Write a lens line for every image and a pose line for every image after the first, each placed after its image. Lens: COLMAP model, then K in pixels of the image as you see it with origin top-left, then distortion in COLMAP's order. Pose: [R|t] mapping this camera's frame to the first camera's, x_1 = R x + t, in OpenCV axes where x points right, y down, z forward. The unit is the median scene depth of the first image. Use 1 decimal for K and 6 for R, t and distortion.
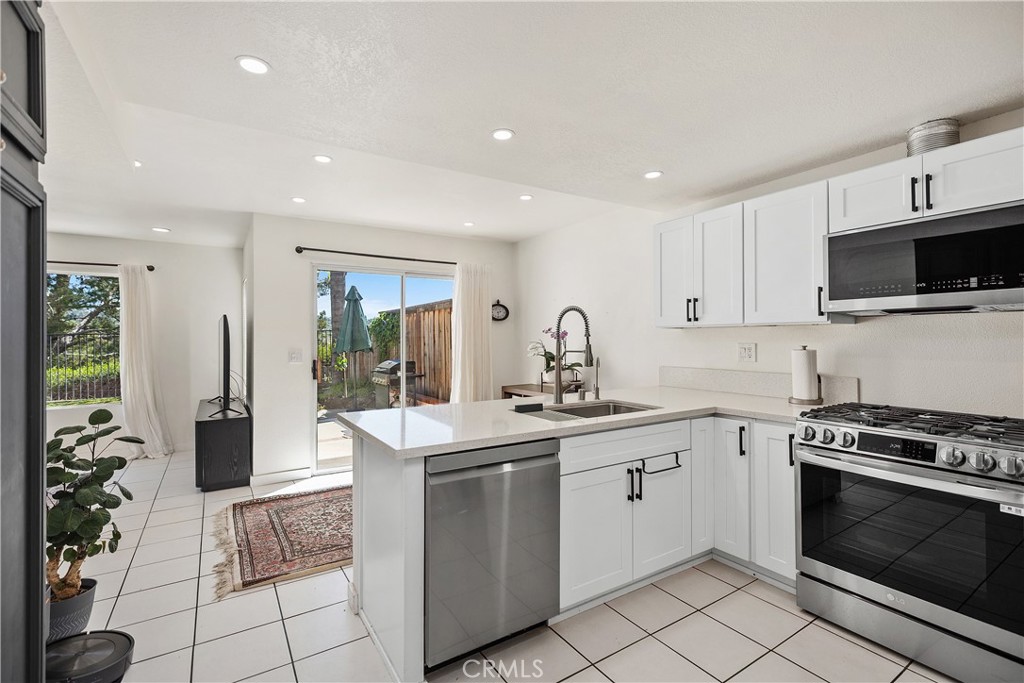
lens RADIAL K [[461.3, 0, 515.8], [0, 461.3, 339.0], [0, 0, 1]] dist [0.006595, -0.000227]
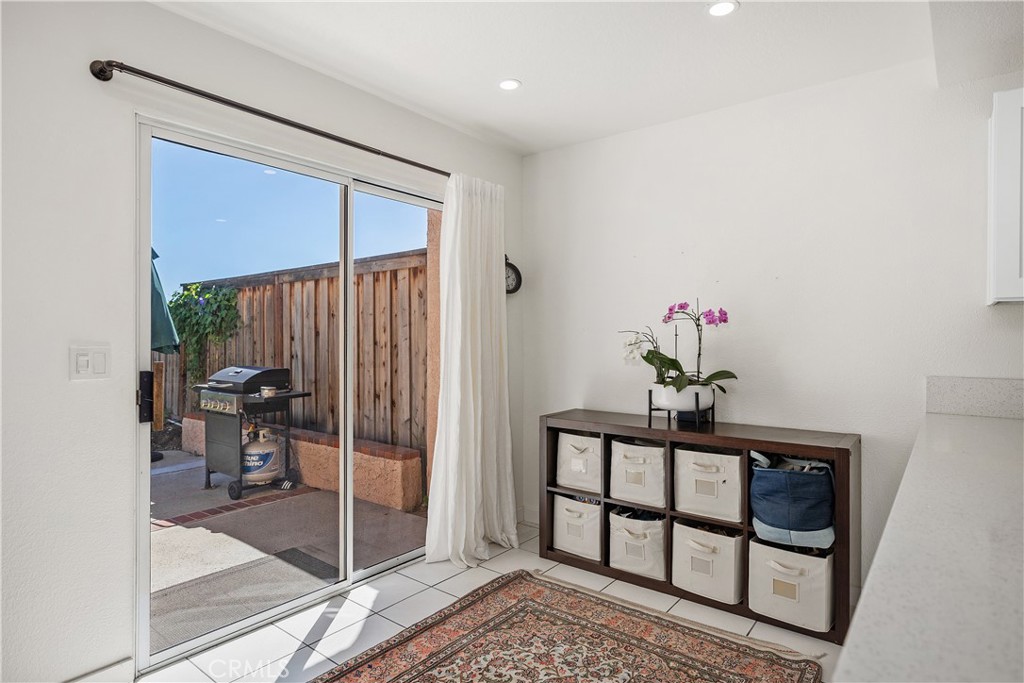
lens RADIAL K [[555.7, 0, 511.7], [0, 555.7, 344.2], [0, 0, 1]] dist [0.022434, 0.000108]
pose [[0.947257, 0.000912, 0.320474, -0.185932], [-0.005270, 0.999905, 0.012731, 0.009191], [-0.320432, -0.013749, 0.947172, 0.288788]]
